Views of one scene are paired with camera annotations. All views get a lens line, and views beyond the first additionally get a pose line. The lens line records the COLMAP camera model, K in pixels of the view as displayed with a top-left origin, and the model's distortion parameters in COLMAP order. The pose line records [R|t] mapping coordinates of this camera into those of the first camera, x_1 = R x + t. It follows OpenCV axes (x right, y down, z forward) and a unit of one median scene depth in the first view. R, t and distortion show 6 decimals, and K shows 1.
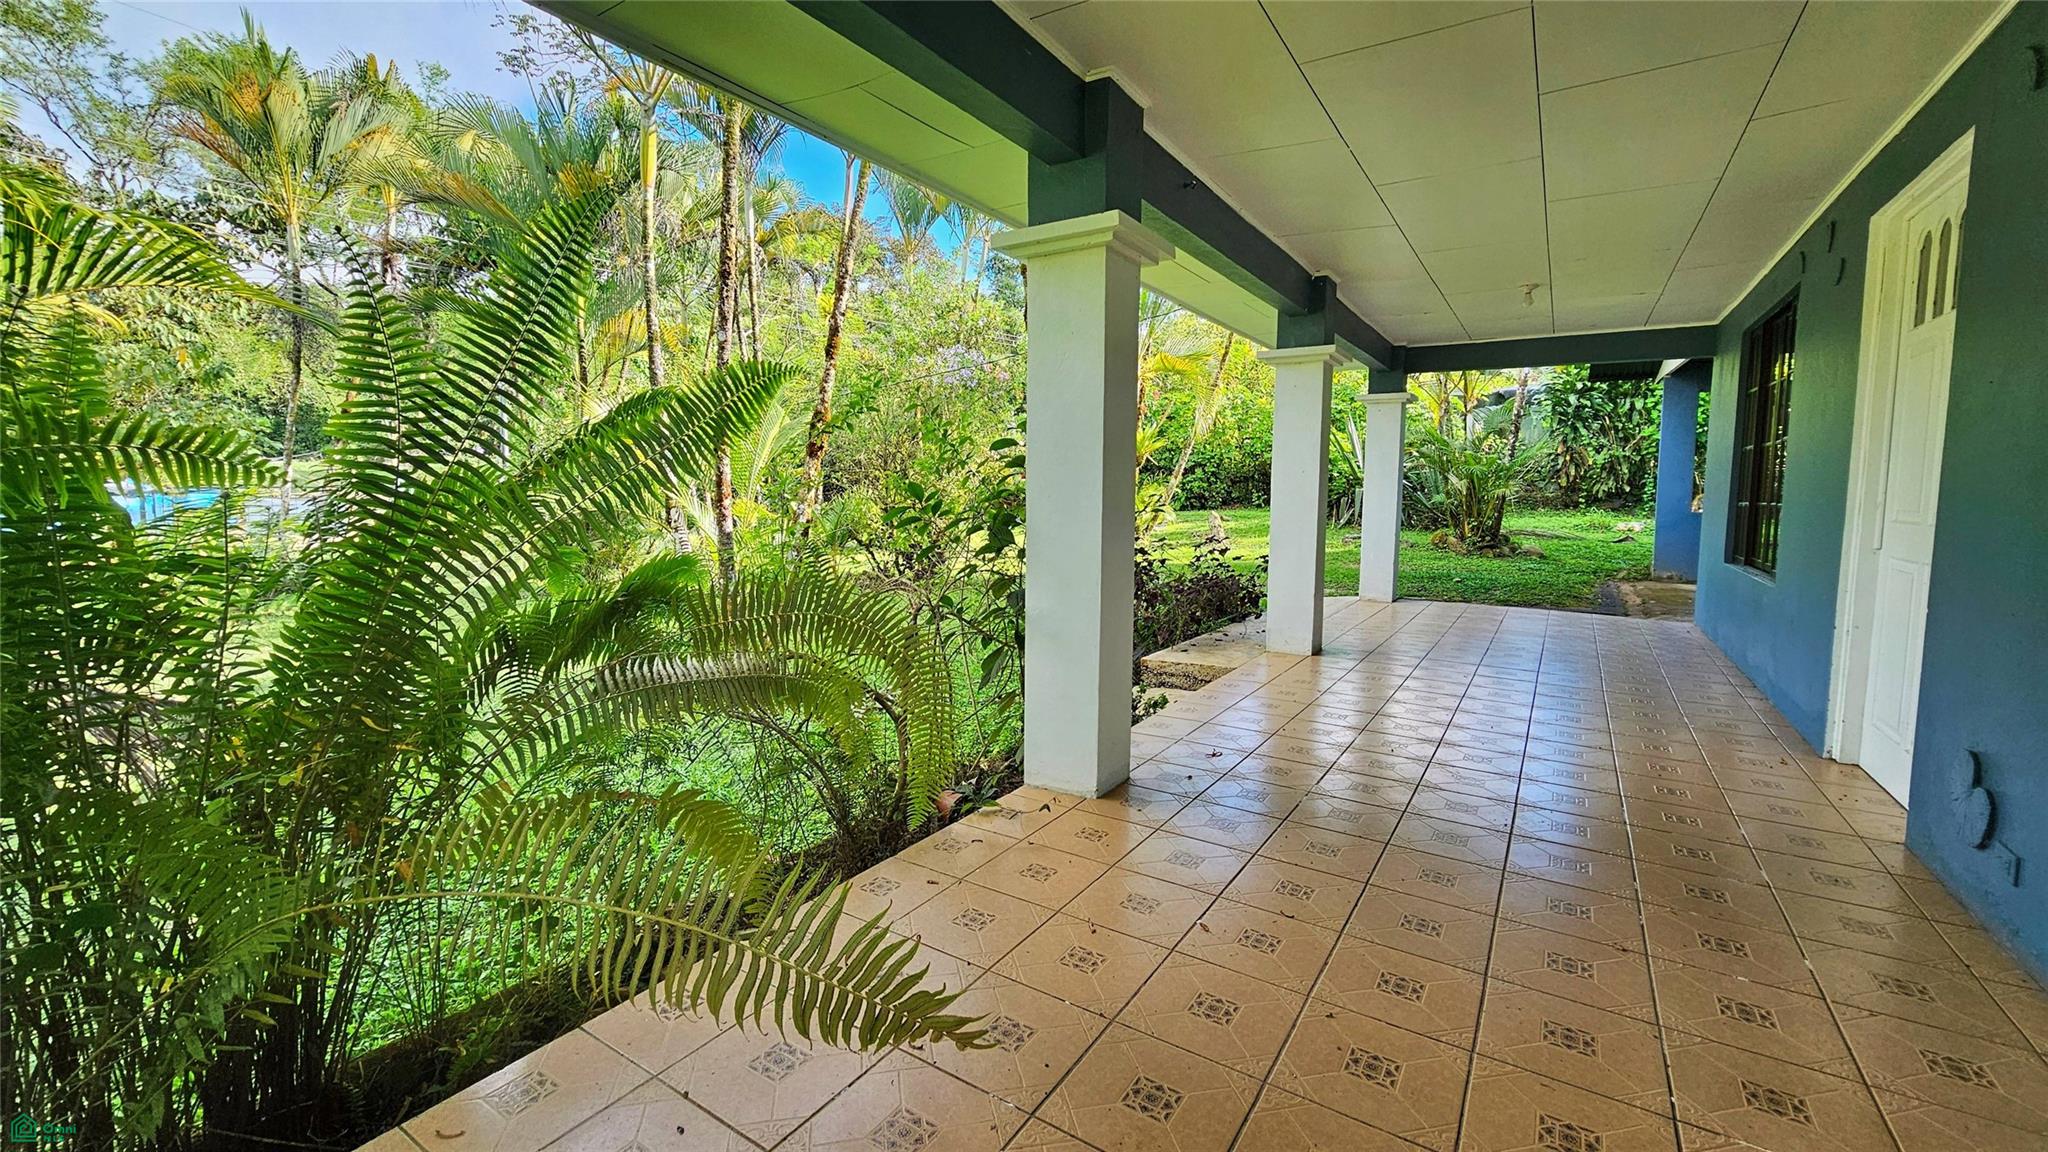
lens RADIAL K [[841.3, 0, 1024.0], [0, 841.3, 576.0], [0, 0, 1]] dist [-0.000753, -0.000143]
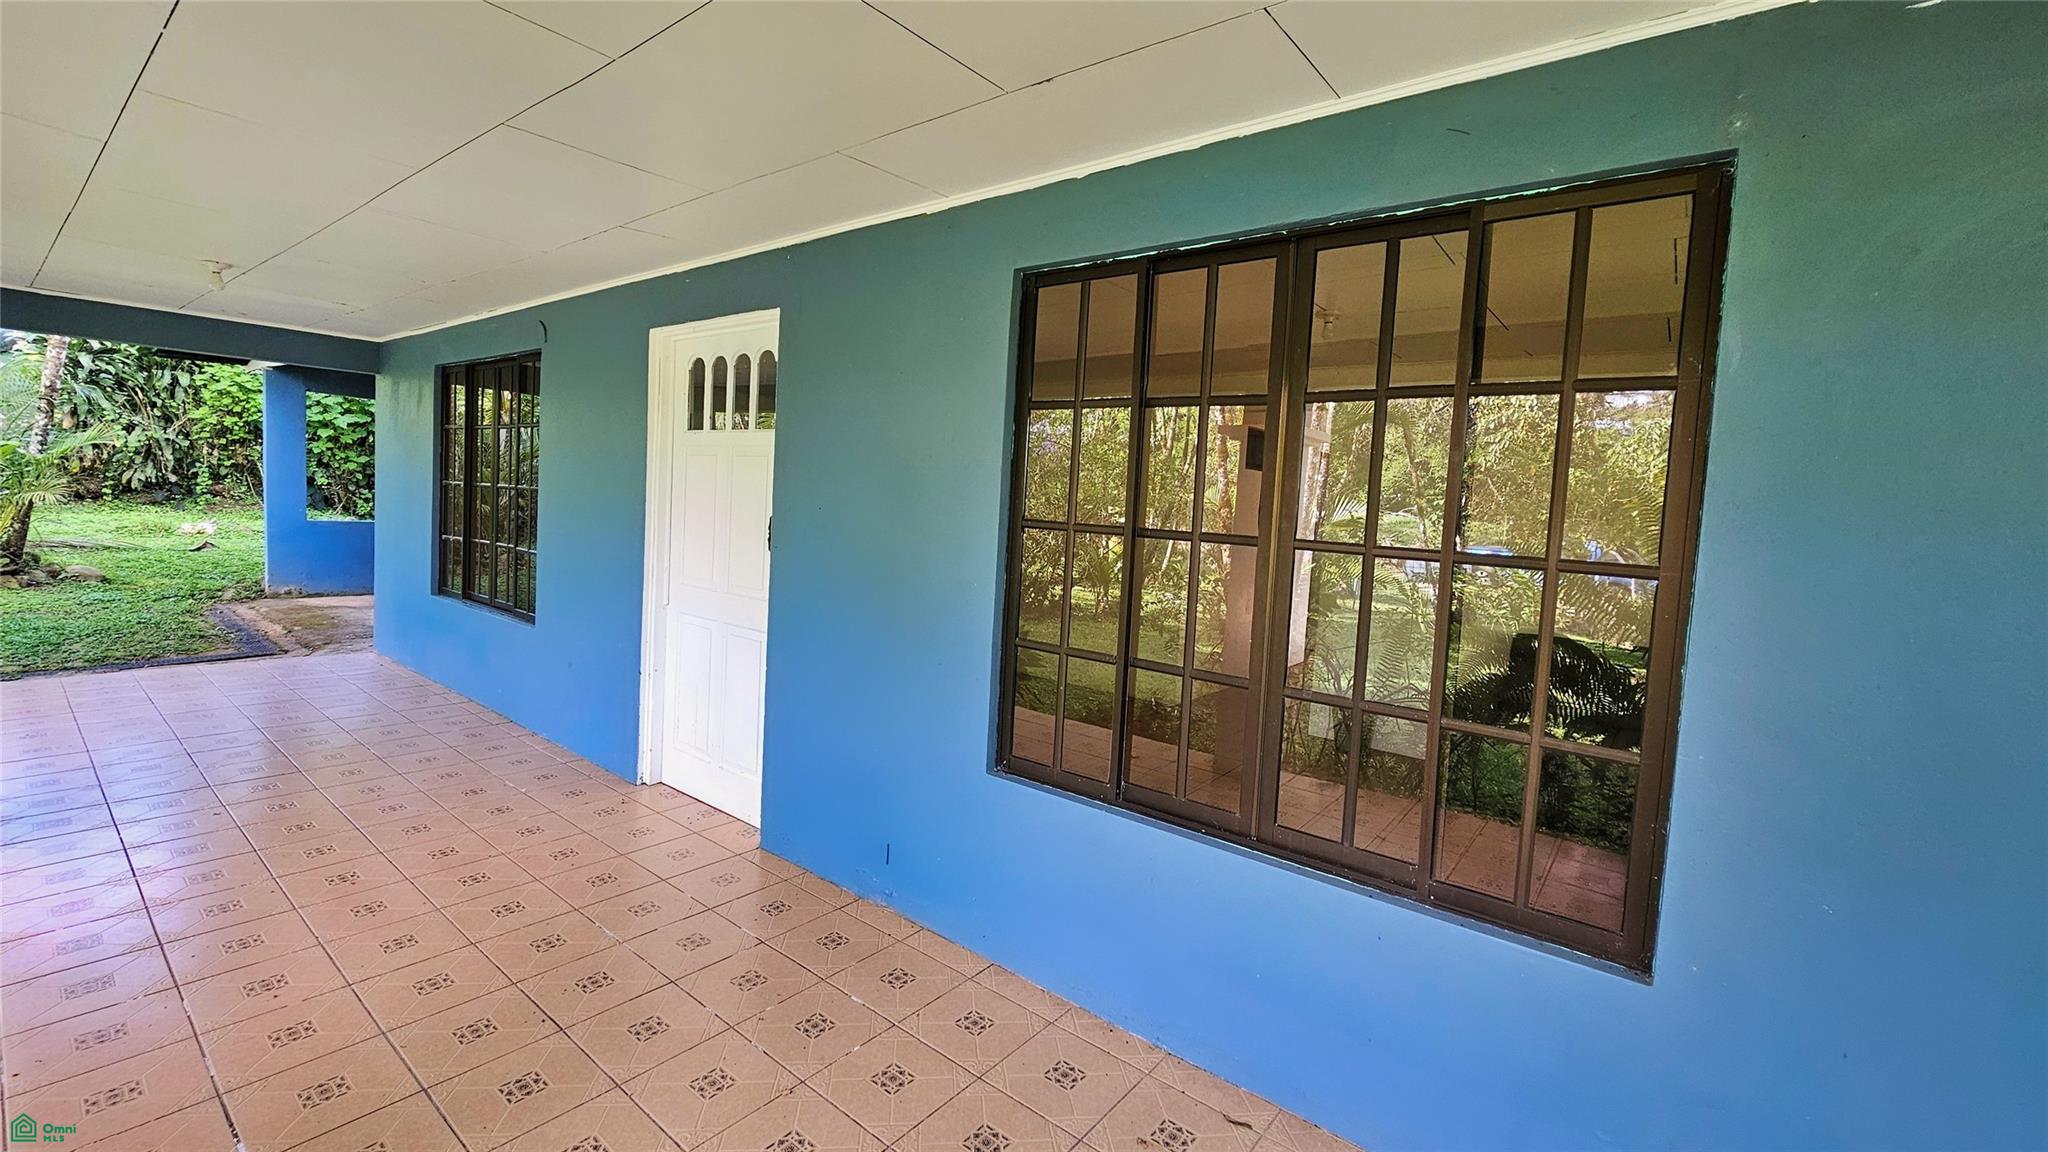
lens RADIAL K [[841.3, 0, 1024.0], [0, 841.3, 576.0], [0, 0, 1]] dist [-0.000753, -0.000143]
pose [[0.098085, -0.092707, 0.990851, -0.033133], [0.052918, 0.994729, 0.087831, -0.040252], [-0.993770, 0.043818, 0.102474, 0.095198]]
